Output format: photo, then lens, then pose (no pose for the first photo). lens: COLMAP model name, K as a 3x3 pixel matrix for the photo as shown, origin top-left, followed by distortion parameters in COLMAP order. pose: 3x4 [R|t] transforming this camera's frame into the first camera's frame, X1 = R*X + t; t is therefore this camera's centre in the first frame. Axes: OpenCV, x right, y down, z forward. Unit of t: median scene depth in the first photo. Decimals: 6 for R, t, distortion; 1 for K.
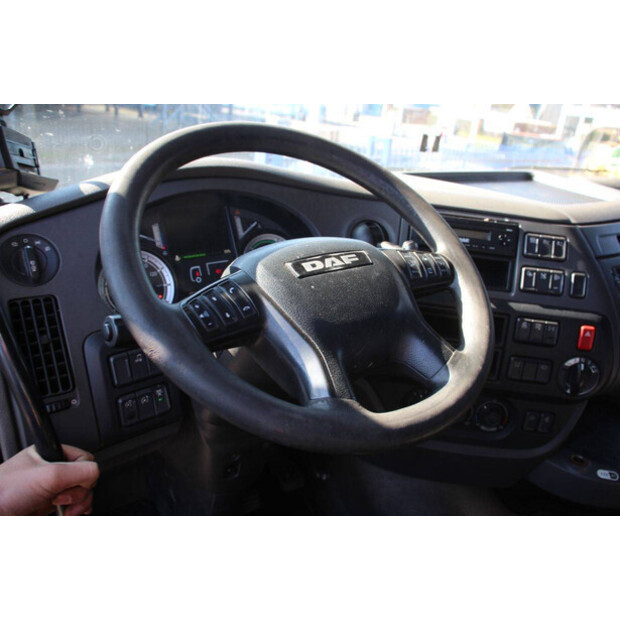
lens RADIAL K [[509.6, 0, 310.0], [0, 509.6, 310.0], [0, 0, 1]] dist [-0.173611, 0.154843]
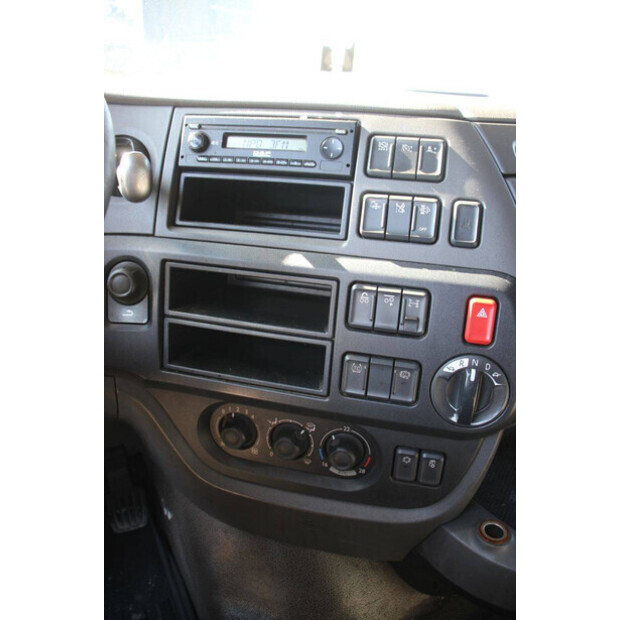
lens RADIAL K [[509.6, 0, 310.0], [0, 509.6, 310.0], [0, 0, 1]] dist [-0.173611, 0.154843]
pose [[0.993924, -0.004963, -0.109953, 0.432852], [0.005720, 0.999962, 0.006571, 0.039929], [0.109916, -0.007160, 0.993915, 0.429418]]
